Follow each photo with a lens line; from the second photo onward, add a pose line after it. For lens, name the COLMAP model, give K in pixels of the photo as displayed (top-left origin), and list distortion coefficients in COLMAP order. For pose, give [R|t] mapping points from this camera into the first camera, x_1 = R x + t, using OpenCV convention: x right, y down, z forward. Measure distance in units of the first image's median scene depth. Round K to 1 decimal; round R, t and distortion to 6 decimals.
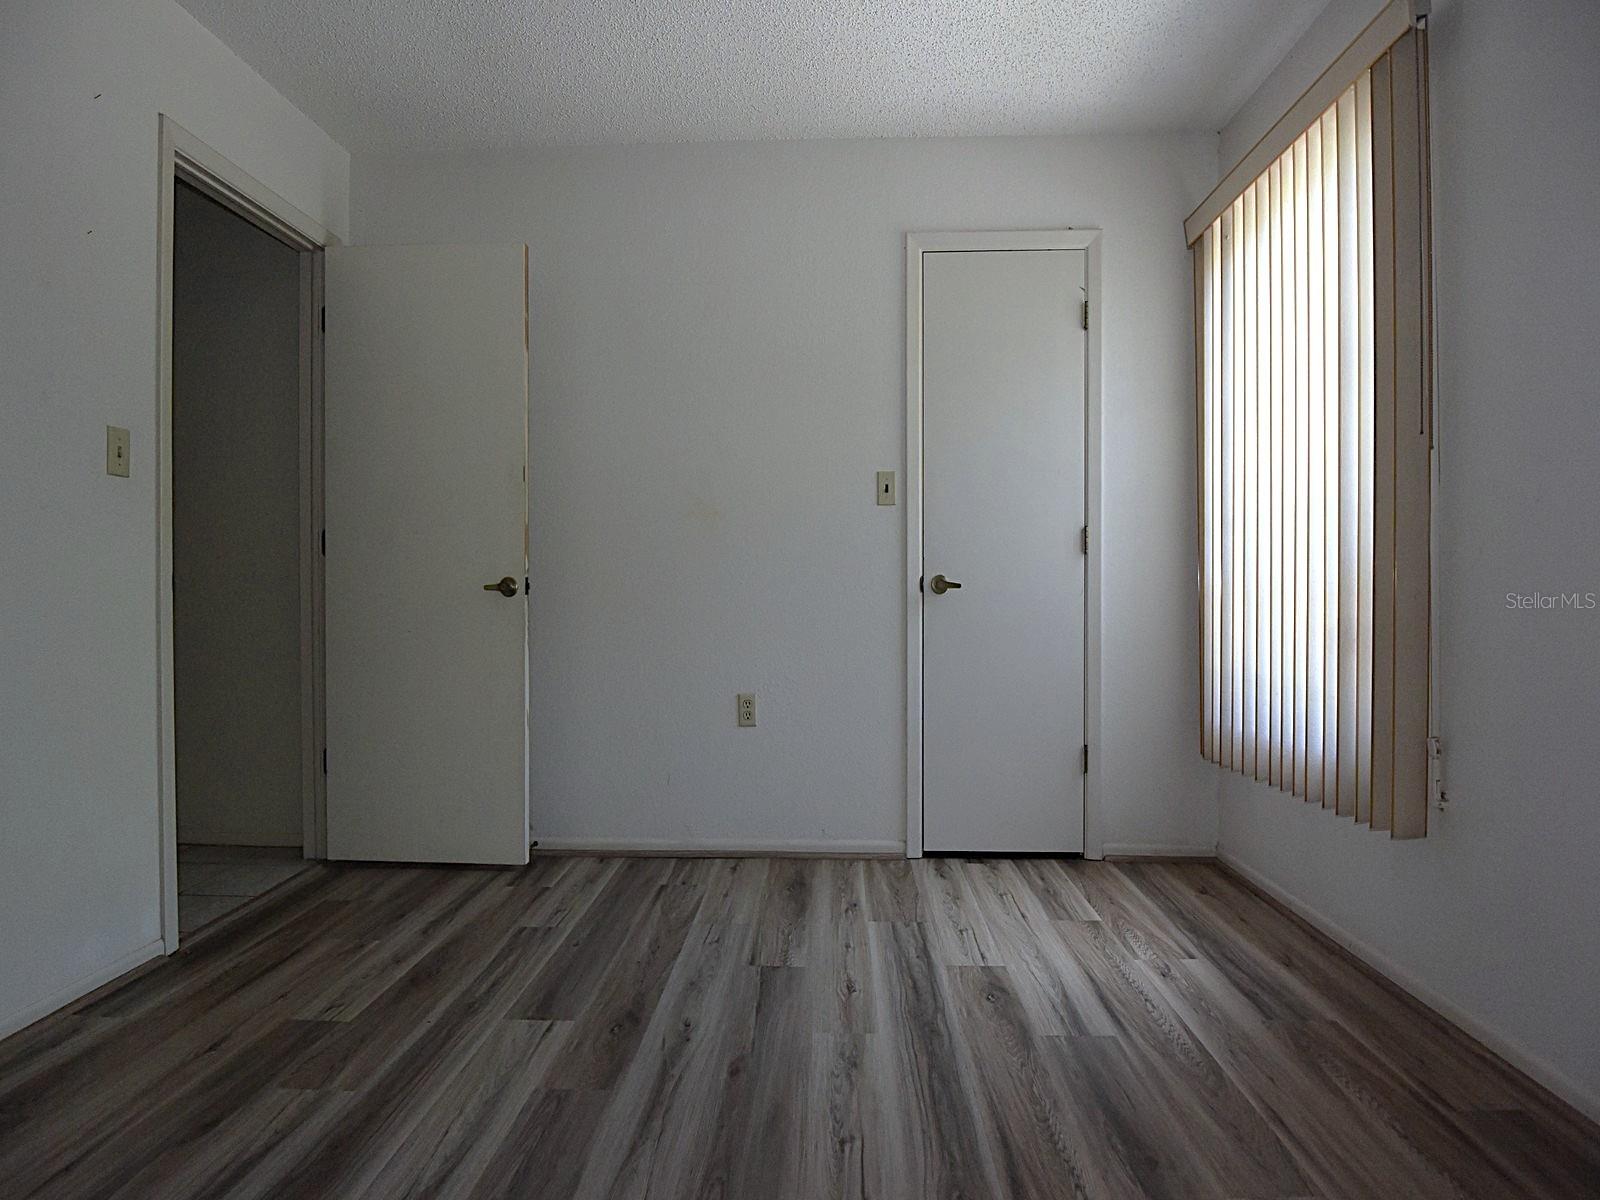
lens RADIAL K [[839.2, 0, 799.1], [0, 839.2, 599.0], [0, 0, 1]] dist [-0.005226, -0.018057]
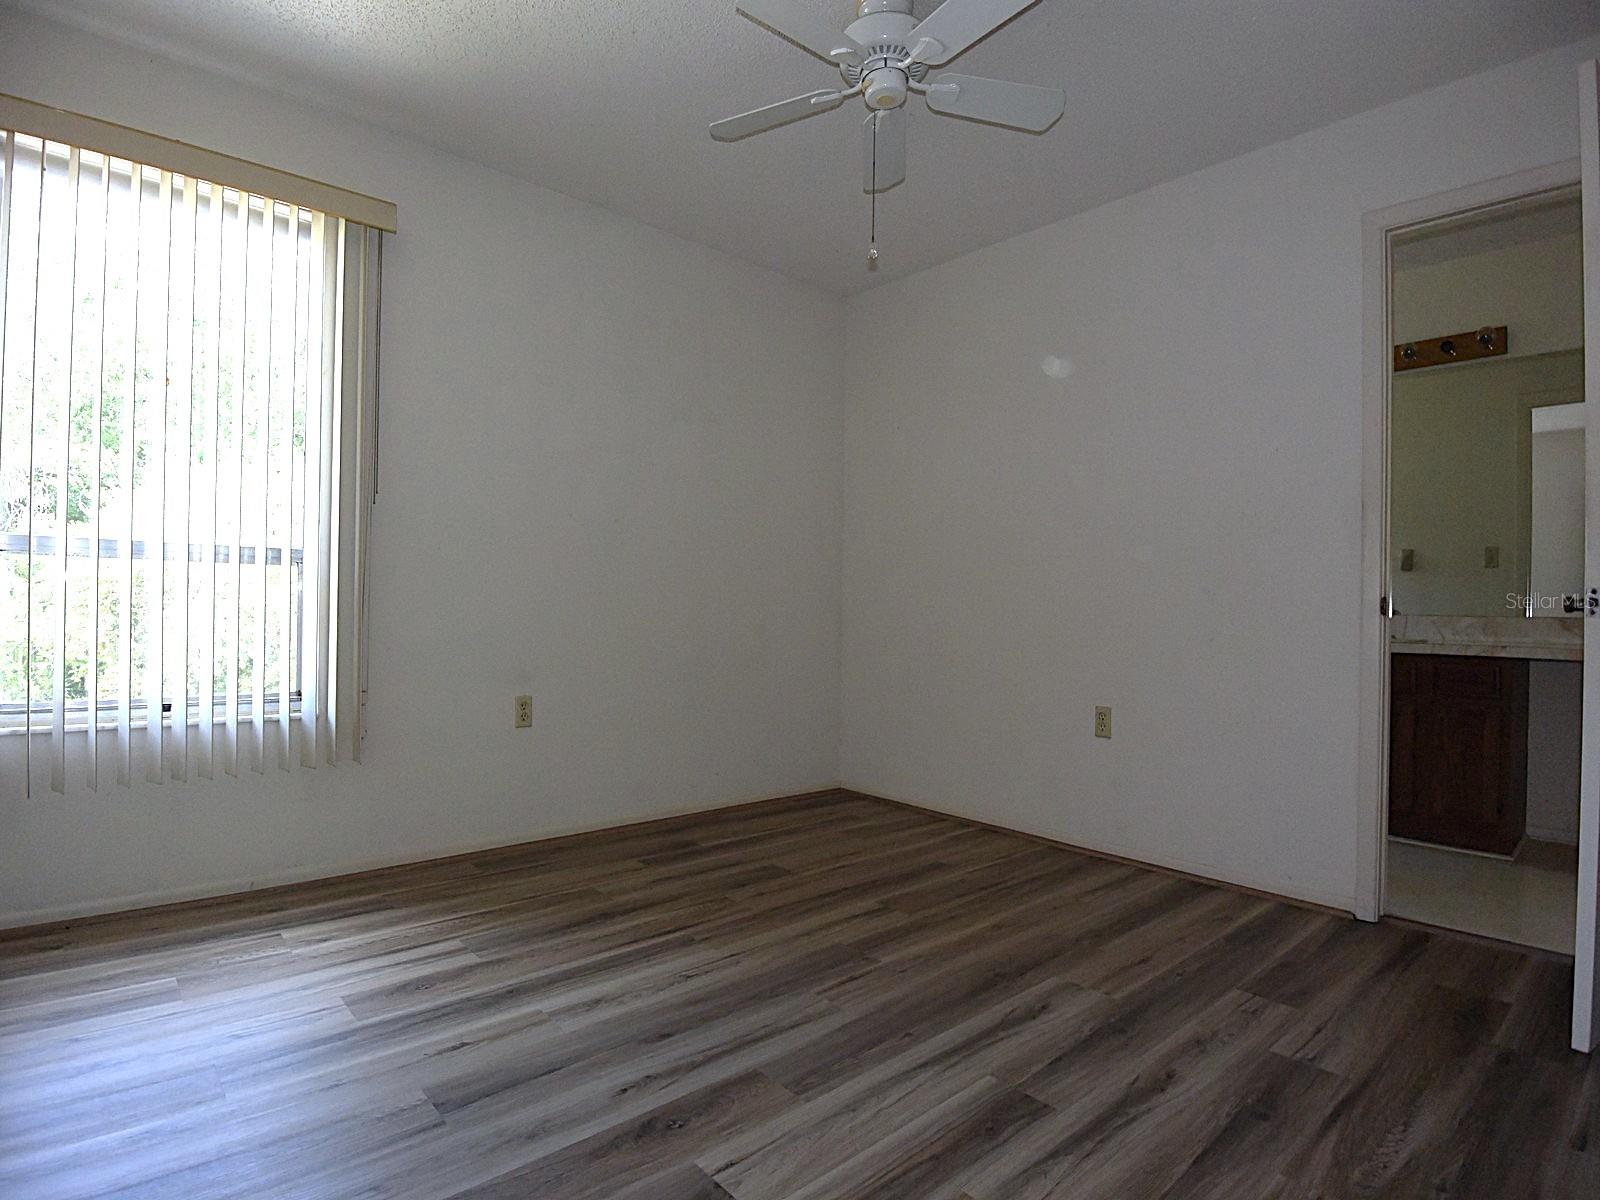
lens RADIAL K [[839.2, 0, 799.6], [0, 839.2, 602.8], [0, 0, 1]] dist [-0.005226, -0.018057]
pose [[-0.695370, -0.004561, 0.718637, -0.954519], [-0.011341, 0.999925, -0.004627, 0.001923], [-0.718562, -0.011368, -0.695370, 1.594600]]
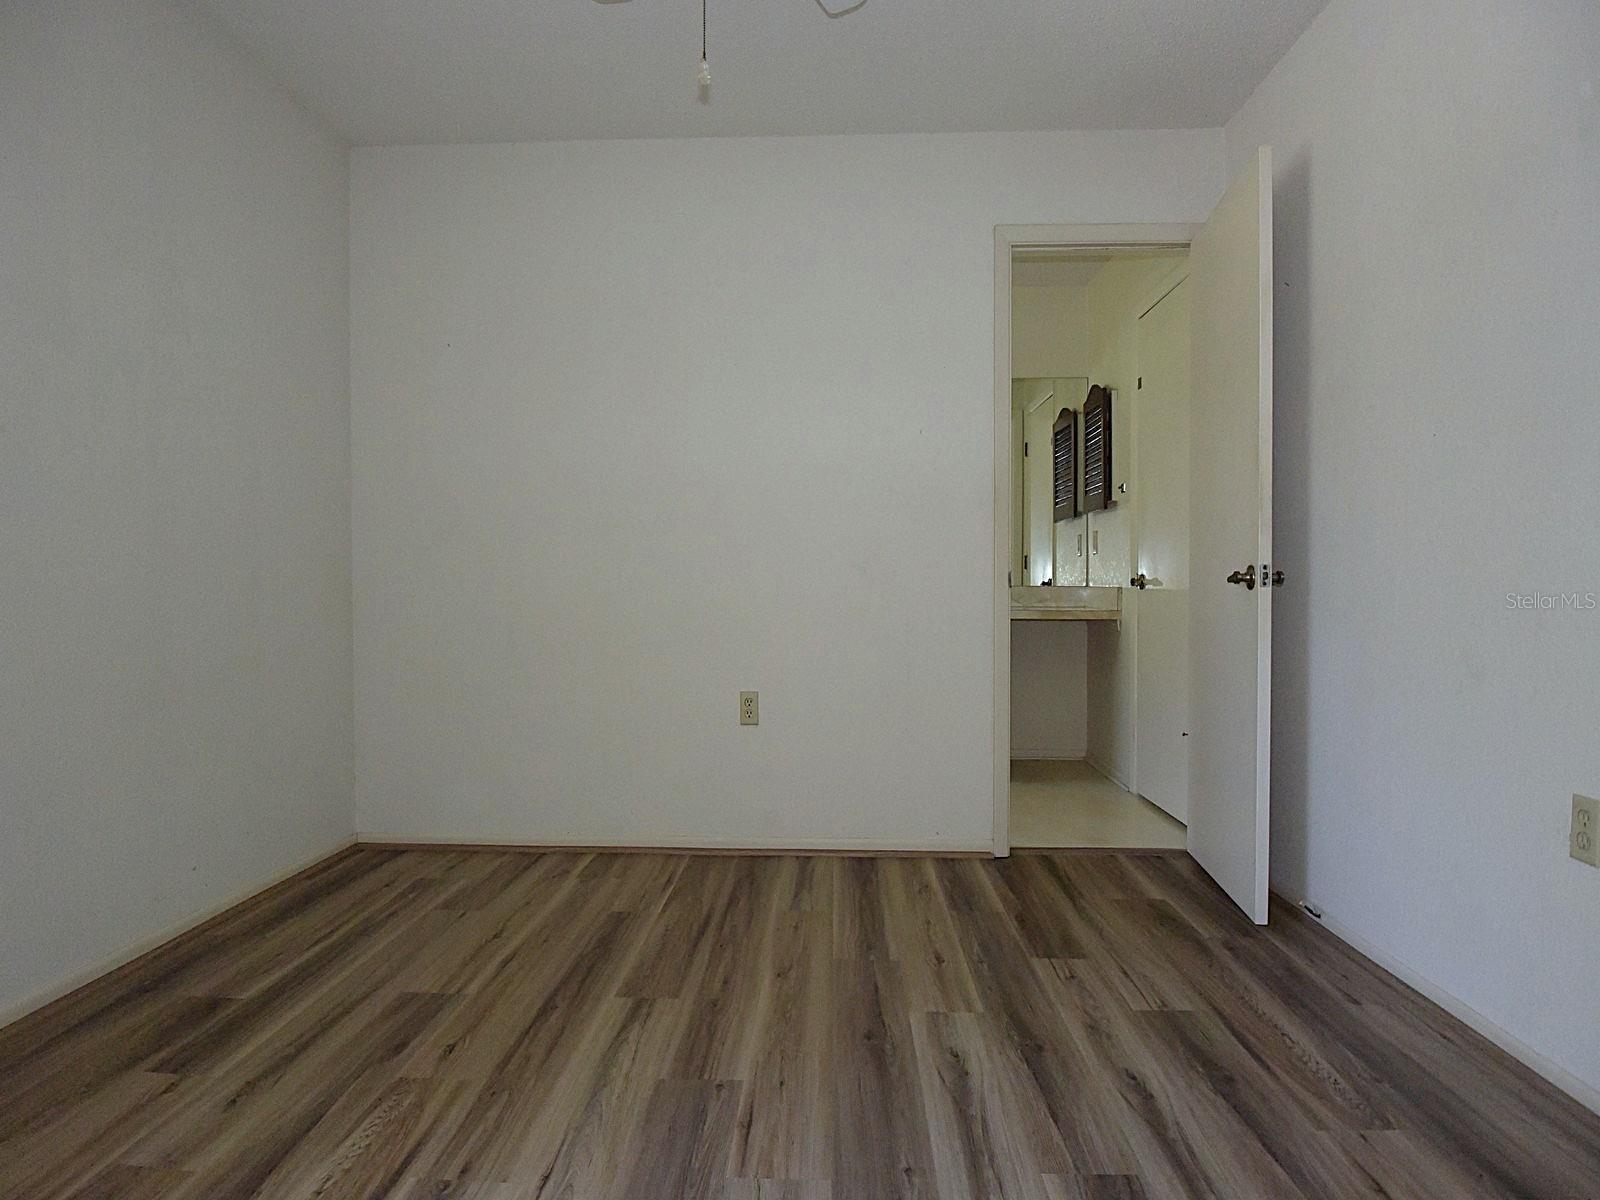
lens RADIAL K [[839.2, 0, 797.1], [0, 839.2, 598.1], [0, 0, 1]] dist [-0.005226, -0.018057]
pose [[-0.999993, 0.003531, 0.000877, -0.185054], [0.003546, 0.999822, 0.018516, -0.005865], [-0.000811, 0.018519, -0.999828, 1.517585]]
